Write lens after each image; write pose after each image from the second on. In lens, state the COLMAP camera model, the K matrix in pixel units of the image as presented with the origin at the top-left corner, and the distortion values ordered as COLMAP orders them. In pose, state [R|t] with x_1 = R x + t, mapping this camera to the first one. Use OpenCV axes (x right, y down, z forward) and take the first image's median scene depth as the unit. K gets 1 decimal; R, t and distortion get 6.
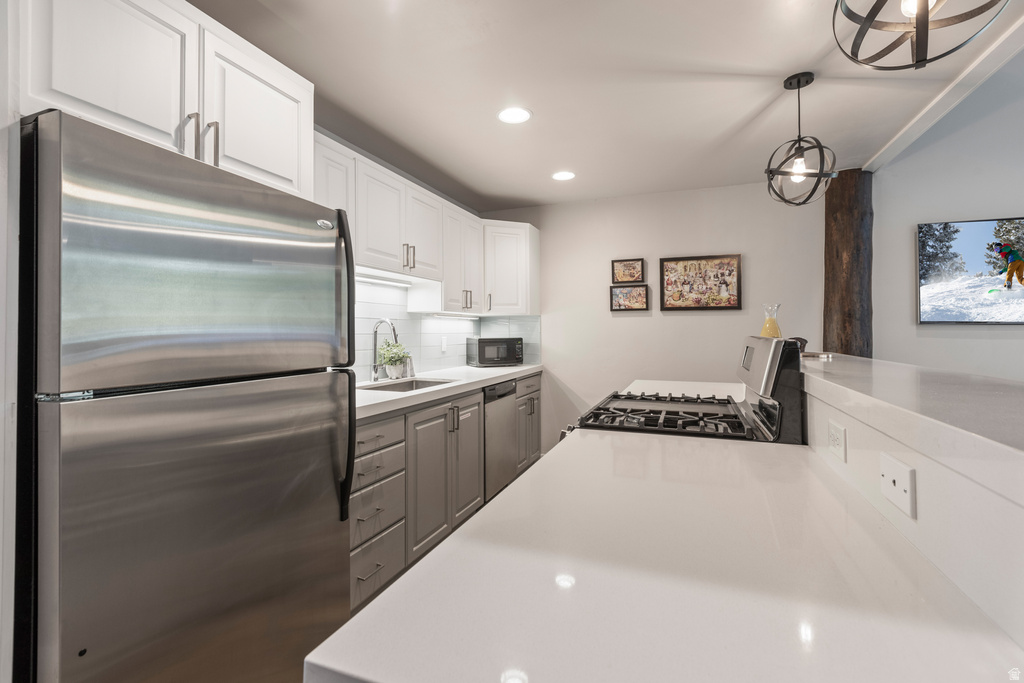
lens RADIAL K [[464.3, 0, 515.0], [0, 464.3, 341.8], [0, 0, 1]] dist [0.006992, -0.003293]
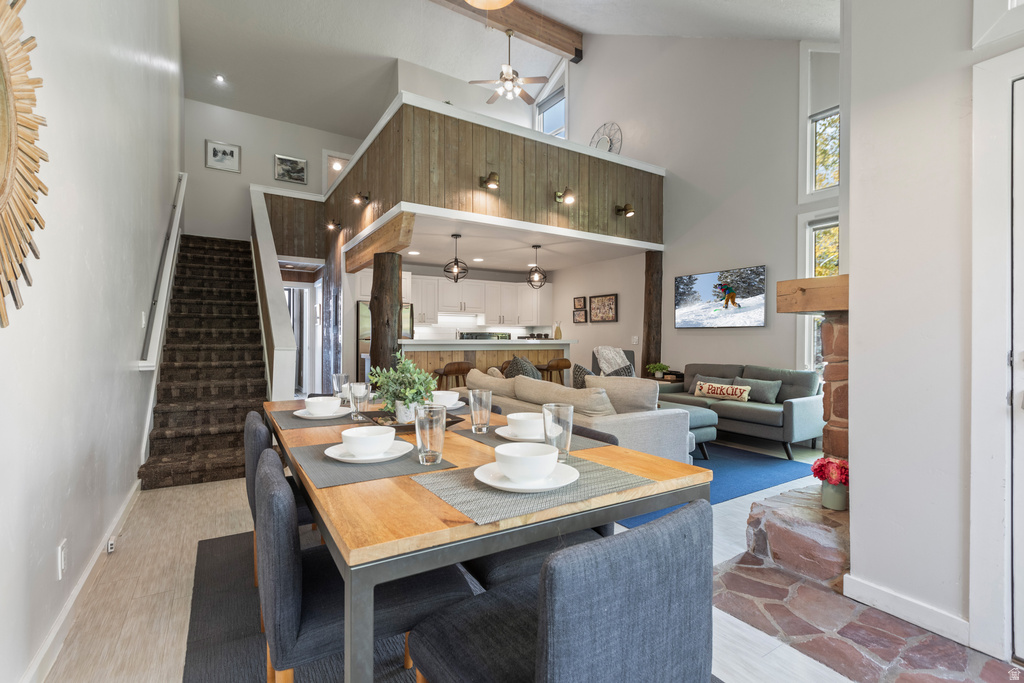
lens RADIAL K [[464.3, 0, 504.7], [0, 464.3, 338.4], [0, 0, 1]] dist [0.006992, -0.003293]
pose [[0.790168, 0.007364, -0.612846, 1.293425], [-0.017984, 0.999776, -0.011174, 0.030049], [0.612626, 0.019851, 0.790124, -0.819381]]
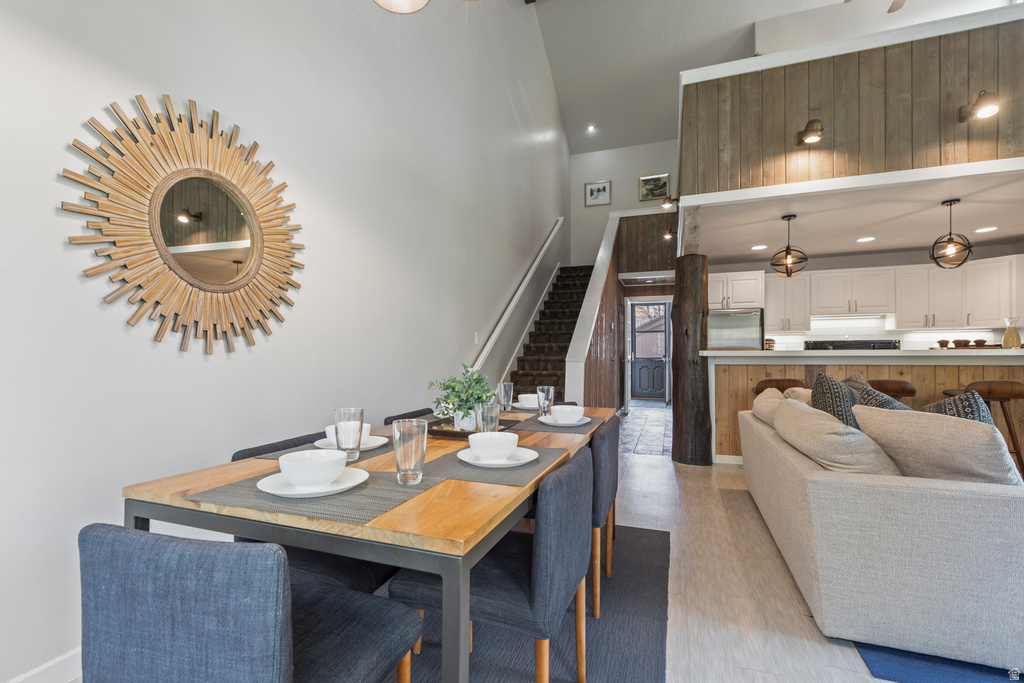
lens RADIAL K [[464.3, 0, 498.3], [0, 464.3, 354.6], [0, 0, 1]] dist [0.006992, -0.003293]
pose [[-0.000370, 0.009385, -0.999956, 1.422906], [-0.010655, 0.999899, 0.009388, 0.027761], [0.999943, 0.010658, -0.000270, -0.458912]]
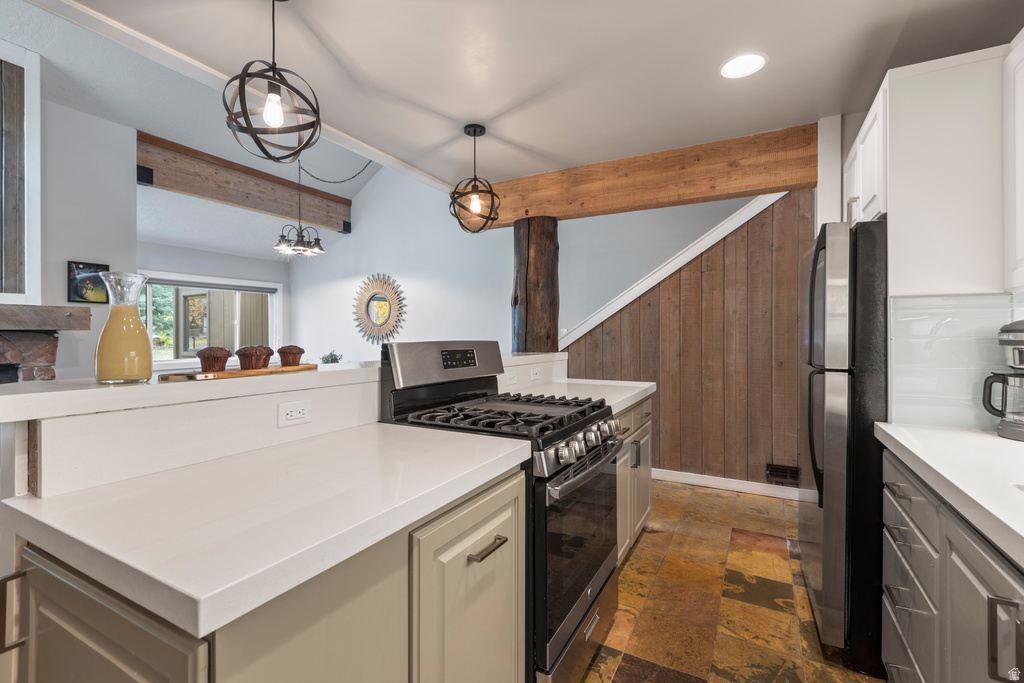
lens RADIAL K [[464.3, 0, 506.8], [0, 464.3, 335.4], [0, 0, 1]] dist [0.006992, -0.003293]
pose [[-0.987474, 0.004966, 0.157703, 0.086579], [0.007118, 0.999889, 0.013079, -0.021436], [-0.157620, 0.014038, -0.987400, 0.950539]]
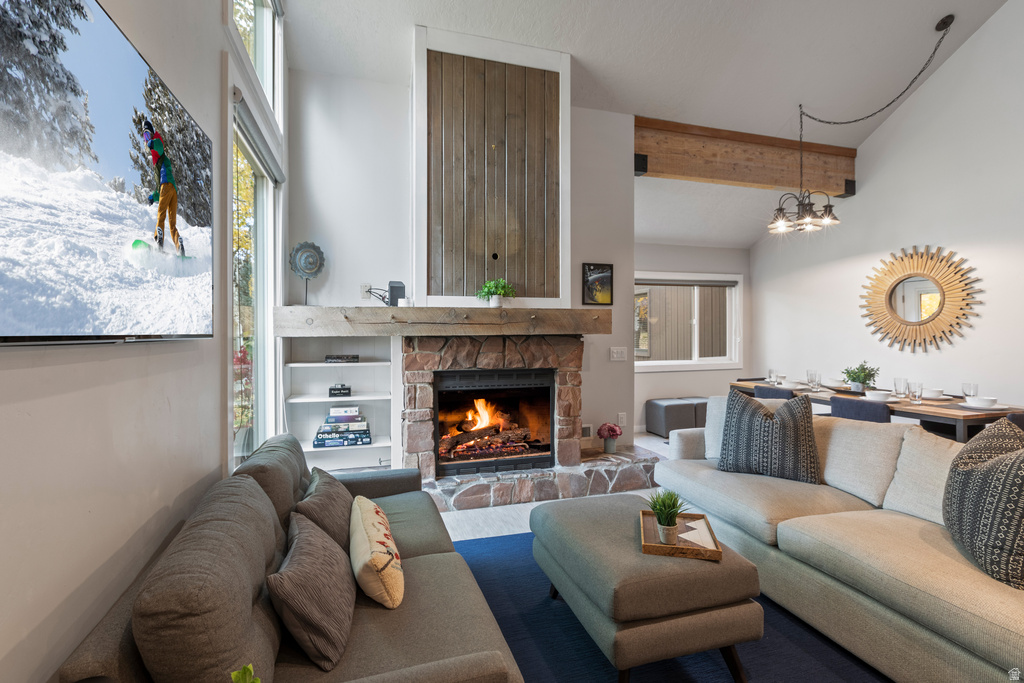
lens RADIAL K [[464.3, 0, 498.4], [0, 464.3, 326.6], [0, 0, 1]] dist [0.006992, -0.003293]
pose [[-0.589944, 0.012099, 0.807354, 0.538913], [0.012120, 0.999908, -0.006129, -0.039165], [-0.807353, 0.006170, -0.590036, 0.818025]]
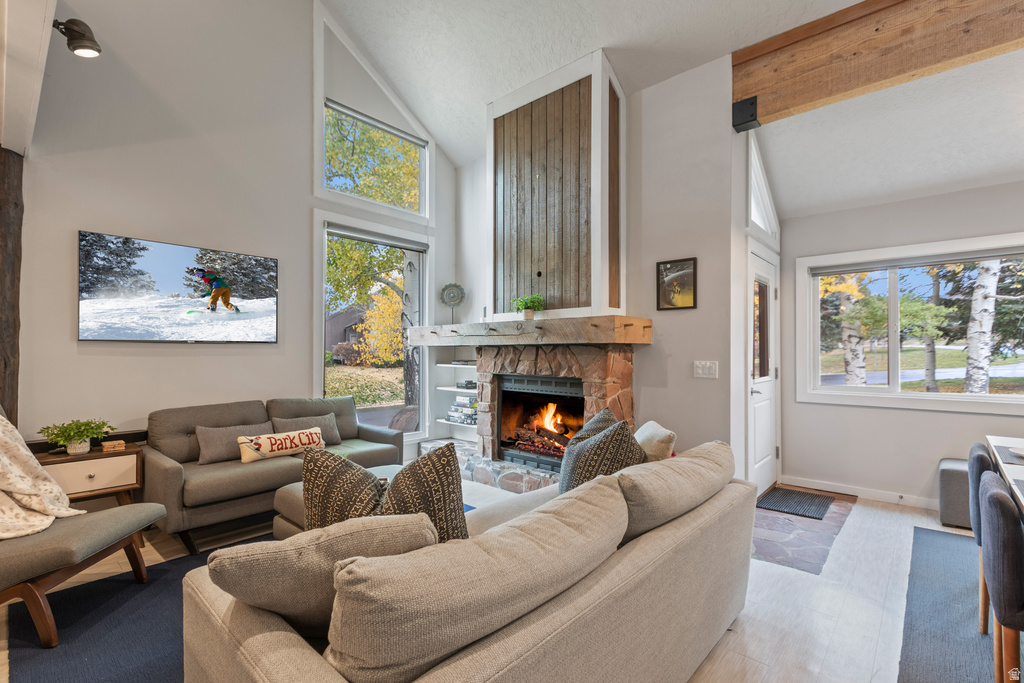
lens RADIAL K [[464.3, 0, 499.5], [0, 464.3, 348.0], [0, 0, 1]] dist [0.006992, -0.003293]
pose [[0.386659, 0.011386, 0.922153, 0.302066], [0.008212, 0.999842, -0.015788, -0.005225], [-0.922186, 0.013678, 0.386504, -0.066713]]
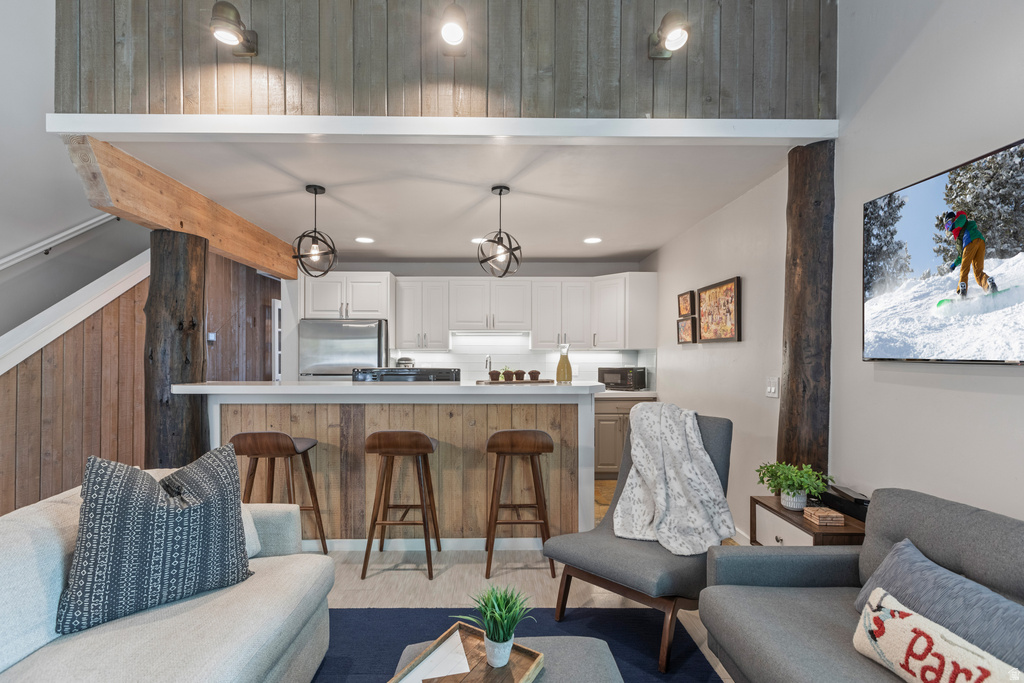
lens RADIAL K [[464.3, 0, 498.7], [0, 464.3, 361.6], [0, 0, 1]] dist [0.006992, -0.003293]
pose [[0.353764, 0.015315, -0.935209, 1.111896], [-0.019195, 0.999774, 0.009111, -0.031670], [0.935138, 0.014728, 0.353979, 0.290840]]
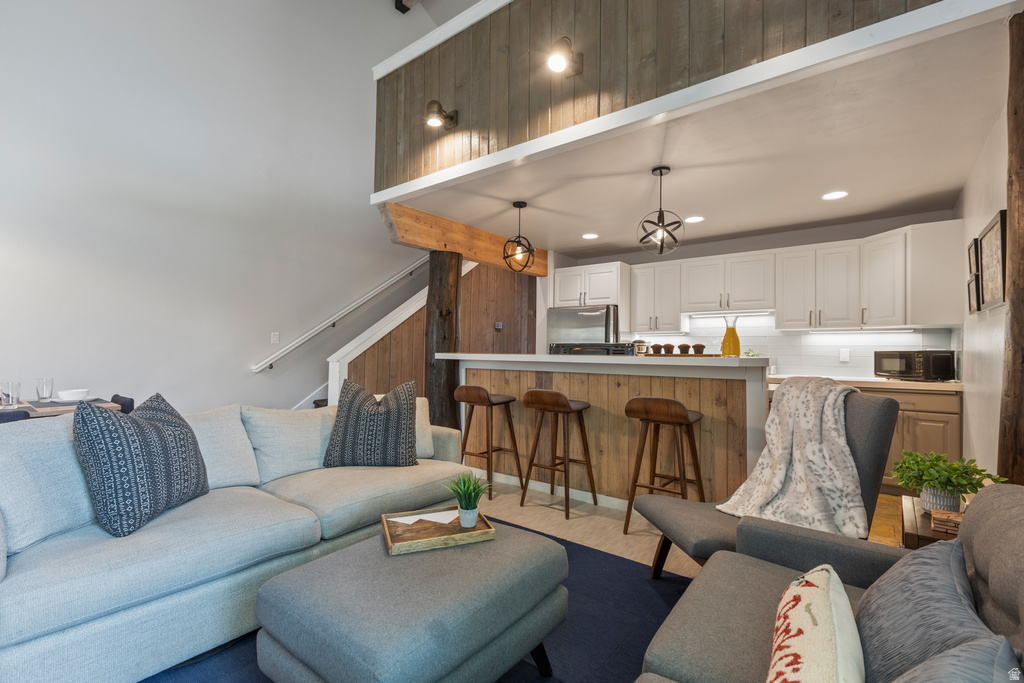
lens RADIAL K [[464.3, 0, 507.0], [0, 464.3, 343.7], [0, 0, 1]] dist [0.006992, -0.003293]
pose [[-0.317018, -0.012183, -0.948341, 1.236844], [-0.023120, 0.999720, -0.005114, 0.002136], [0.948138, 0.020304, -0.317211, 0.585965]]
